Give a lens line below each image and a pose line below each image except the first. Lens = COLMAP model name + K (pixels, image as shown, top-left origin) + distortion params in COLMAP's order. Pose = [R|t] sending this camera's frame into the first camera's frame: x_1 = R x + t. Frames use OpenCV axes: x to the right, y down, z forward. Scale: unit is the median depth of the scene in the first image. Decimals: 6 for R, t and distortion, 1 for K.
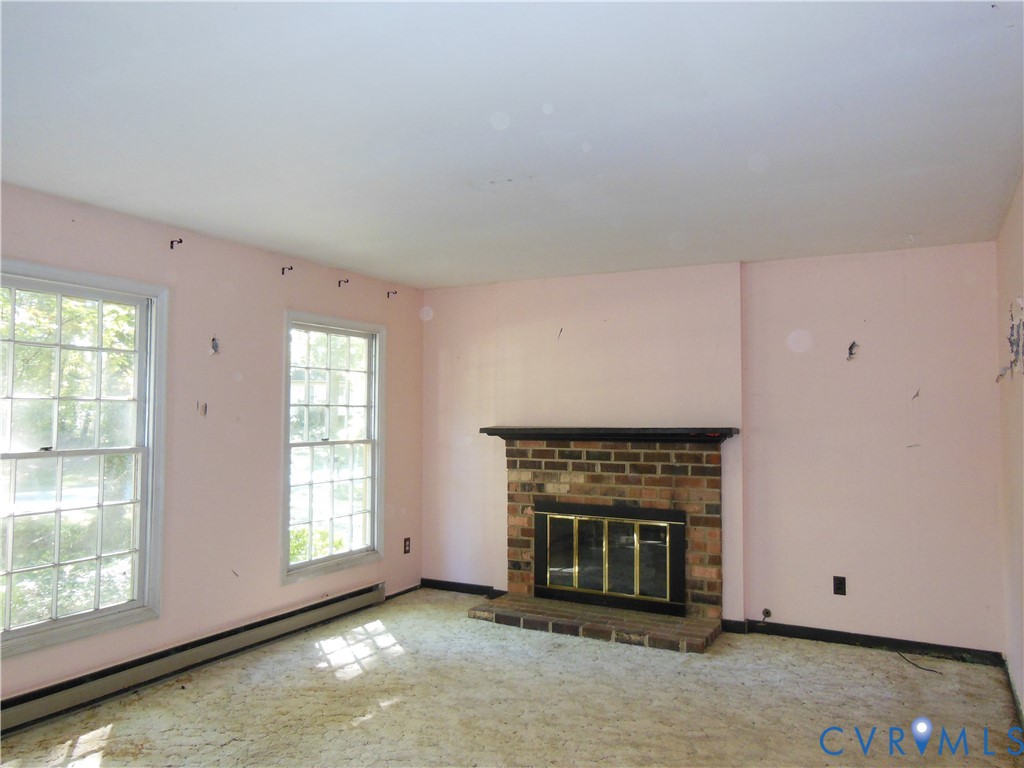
lens RADIAL K [[760.5, 0, 512.0], [0, 760.5, 384.0], [0, 0, 1]] dist [-0.026438, 0.071970]
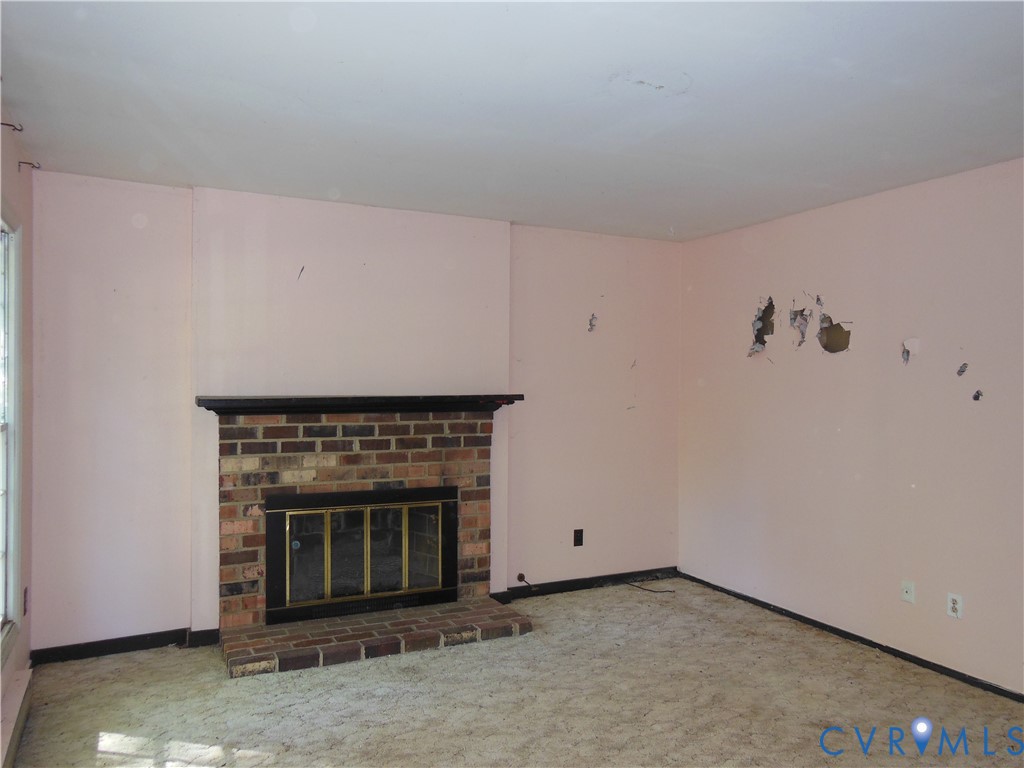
lens RADIAL K [[760.5, 0, 512.0], [0, 760.5, 384.0], [0, 0, 1]] dist [-0.026438, 0.071970]
pose [[0.578808, -0.000346, 0.815464, -0.472367], [-0.037463, 0.998933, 0.027014, 0.017435], [-0.814603, -0.046186, 0.578177, 0.419674]]
